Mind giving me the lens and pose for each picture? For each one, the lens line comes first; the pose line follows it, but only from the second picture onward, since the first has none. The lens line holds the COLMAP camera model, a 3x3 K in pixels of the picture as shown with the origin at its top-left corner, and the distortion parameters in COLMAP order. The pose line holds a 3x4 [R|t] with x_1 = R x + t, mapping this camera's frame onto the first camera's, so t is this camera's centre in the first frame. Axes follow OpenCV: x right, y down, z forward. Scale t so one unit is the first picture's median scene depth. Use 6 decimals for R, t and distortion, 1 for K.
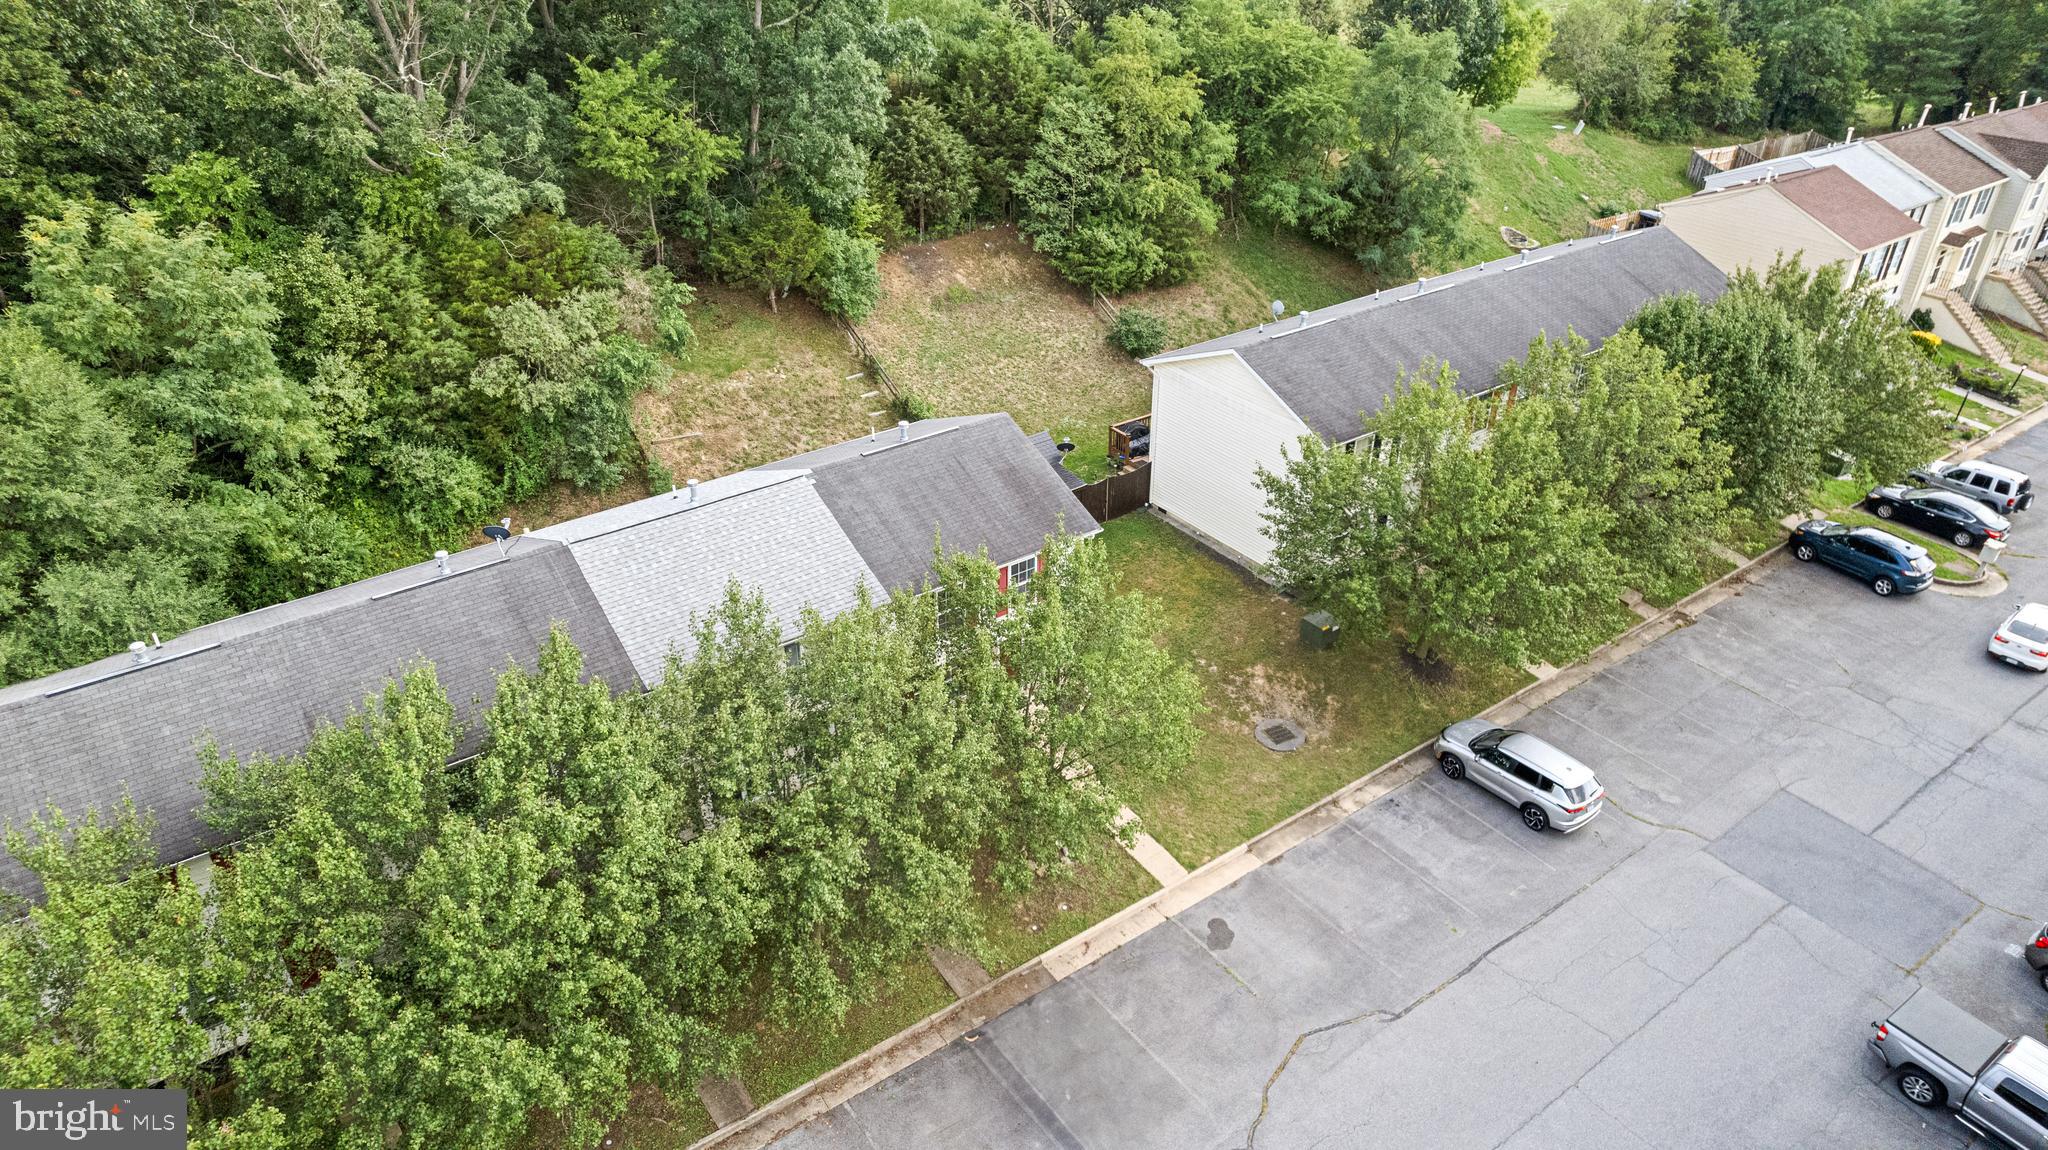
lens RADIAL K [[1311.3, 0, 1026.5], [0, 1311.3, 530.0], [0, 0, 1]] dist [-0.076364, 0.077491]
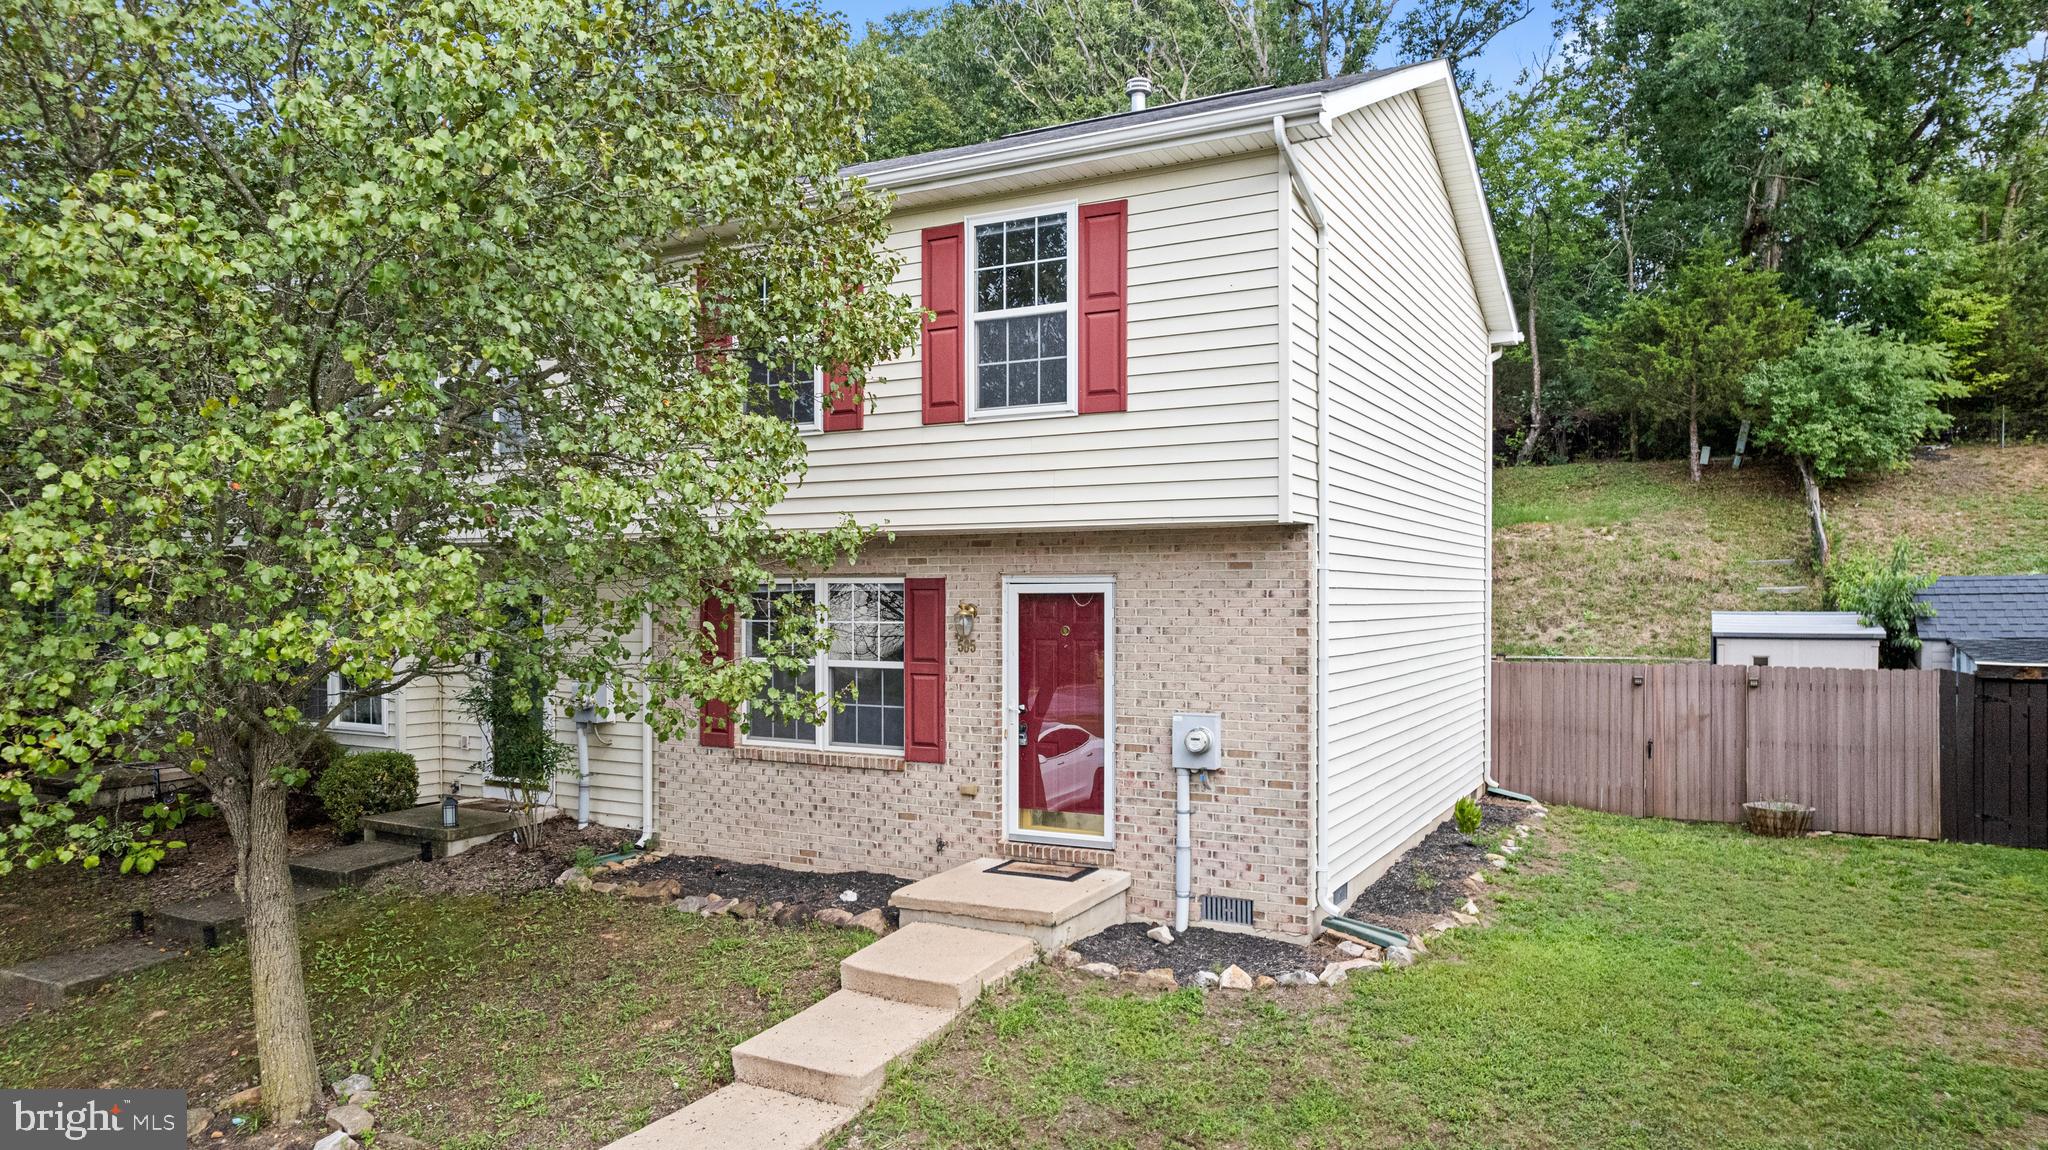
lens RADIAL K [[1311.3, 0, 1026.5], [0, 1311.3, 530.0], [0, 0, 1]] dist [-0.076364, 0.077491]
pose [[0.427553, -0.013969, -0.903882, 0.249340], [-0.439112, 0.870785, -0.221166, 0.142755], [0.790177, 0.491466, 0.366173, 0.931242]]
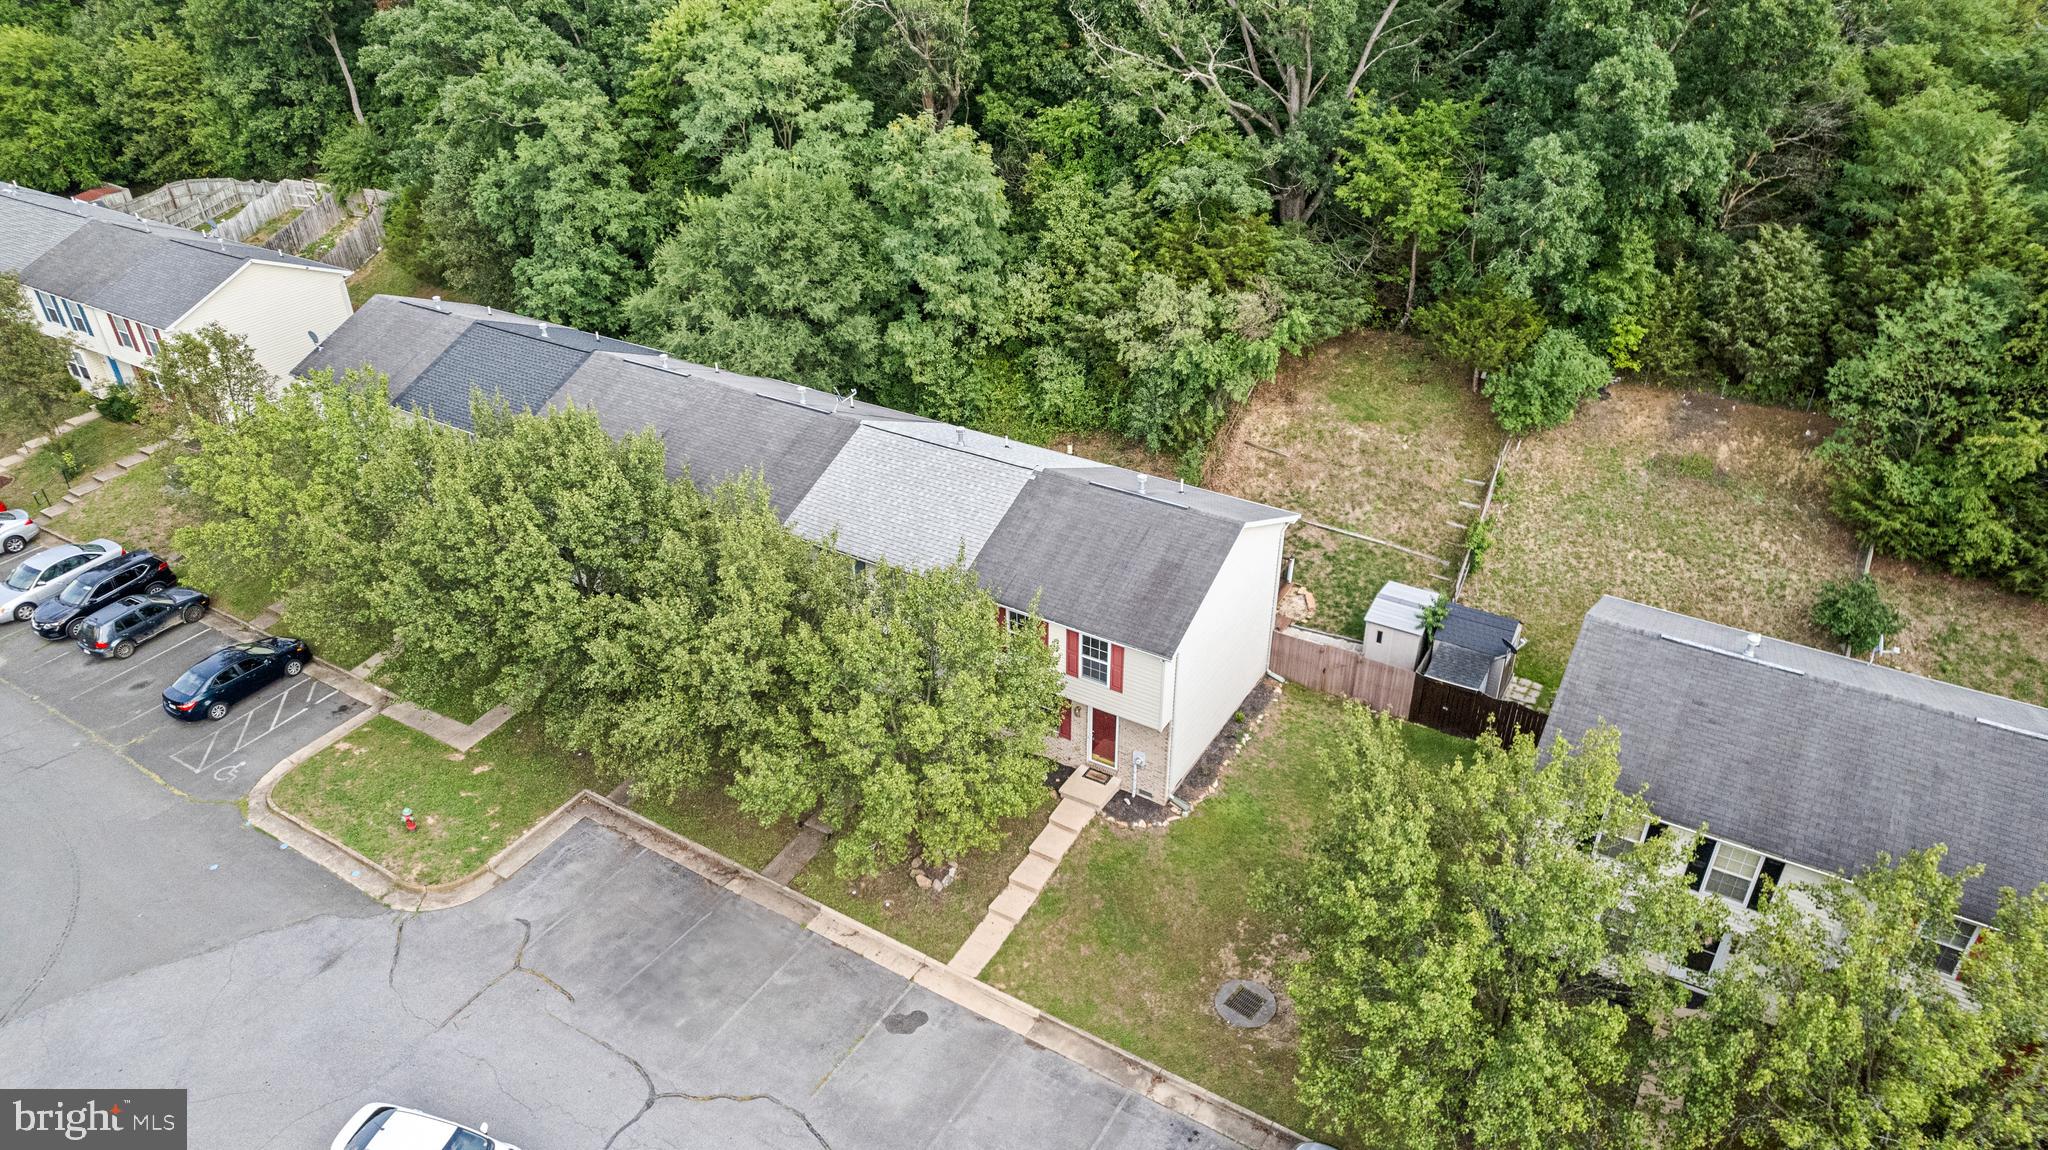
lens RADIAL K [[1311.3, 0, 1026.5], [0, 1311.3, 530.0], [0, 0, 1]] dist [-0.076364, 0.077491]
pose [[0.390613, 0.446302, -0.805131, 0.739575], [-0.440556, 0.858583, 0.262194, -0.284044], [0.808290, 0.252289, 0.531994, 0.409161]]
